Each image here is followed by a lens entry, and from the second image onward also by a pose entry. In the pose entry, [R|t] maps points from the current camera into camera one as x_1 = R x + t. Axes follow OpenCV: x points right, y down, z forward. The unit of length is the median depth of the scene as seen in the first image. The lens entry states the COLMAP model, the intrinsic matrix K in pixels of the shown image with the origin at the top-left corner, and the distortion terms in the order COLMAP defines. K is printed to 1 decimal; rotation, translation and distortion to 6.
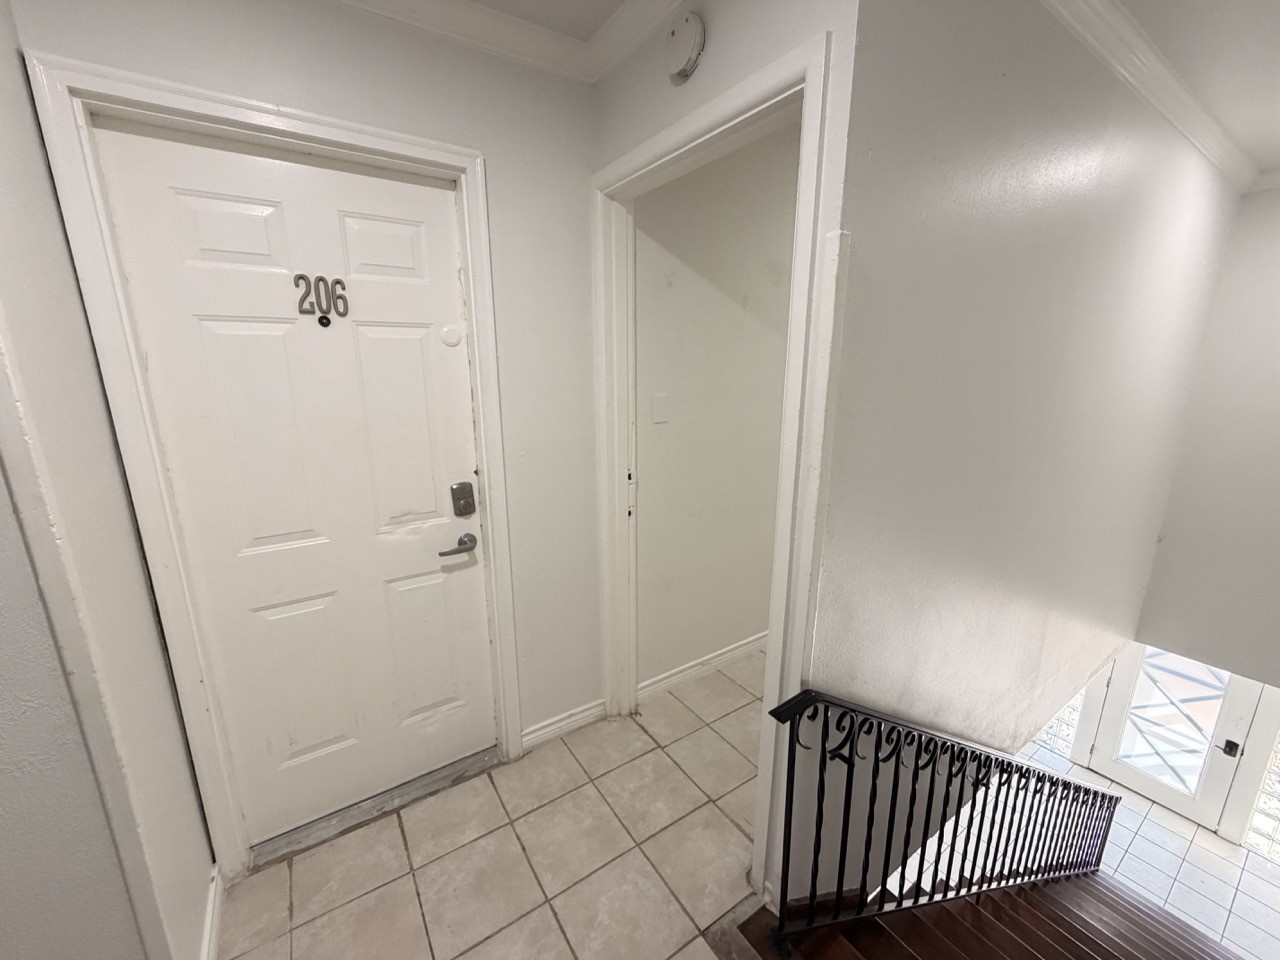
lens RADIAL K [[510.4, 0, 636.4], [0, 510.4, 481.5], [0, 0, 1]] dist [0.000805, 0.000124]
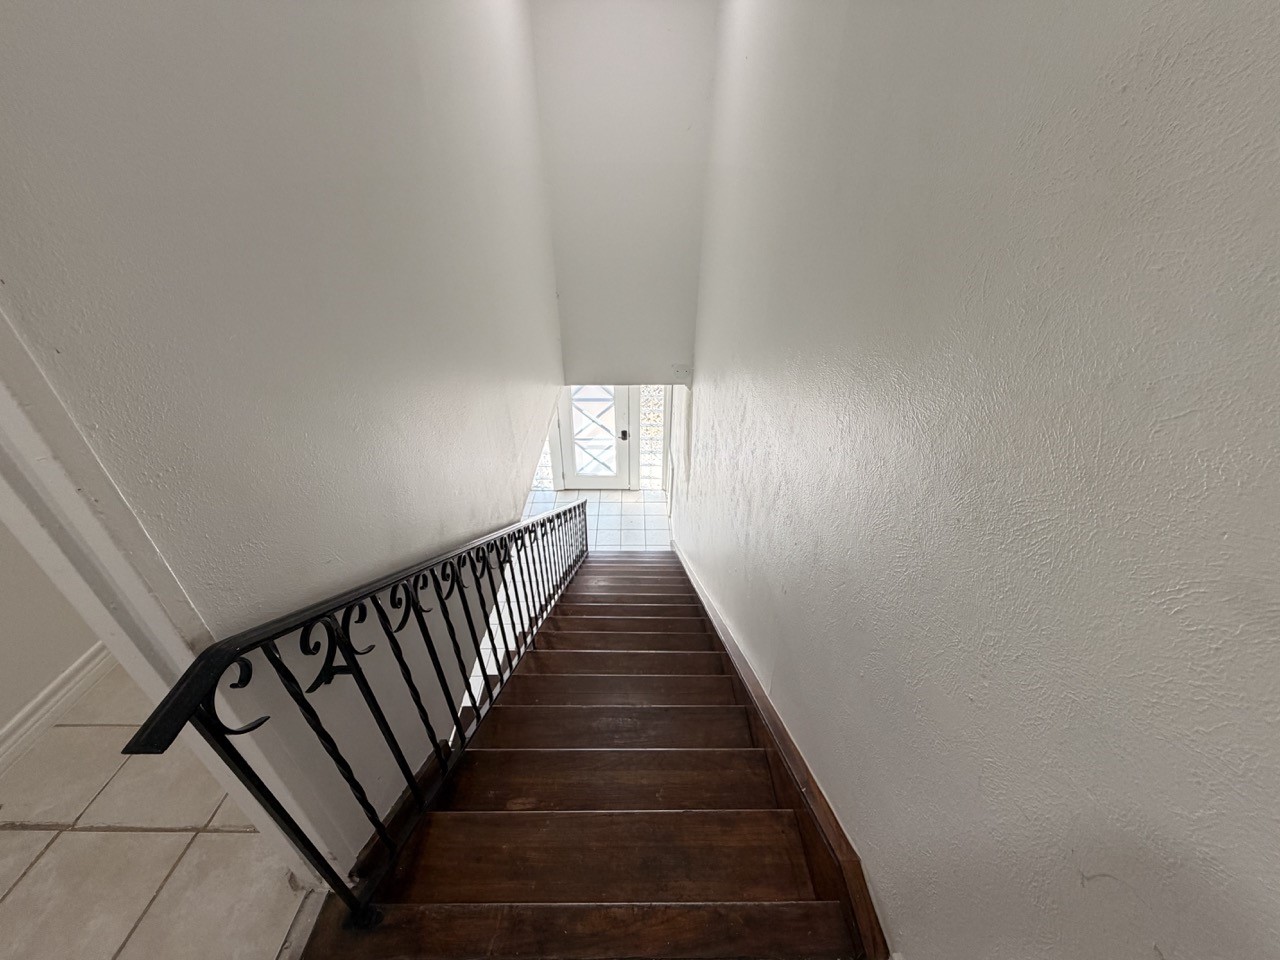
lens RADIAL K [[510.4, 0, 639.0], [0, 510.4, 484.8], [0, 0, 1]] dist [0.000805, 0.000124]
pose [[0.554393, -0.452037, 0.698793, 0.107355], [0.191640, 0.886412, 0.421365, 0.040824], [-0.809890, -0.099685, 0.578049, 0.121001]]
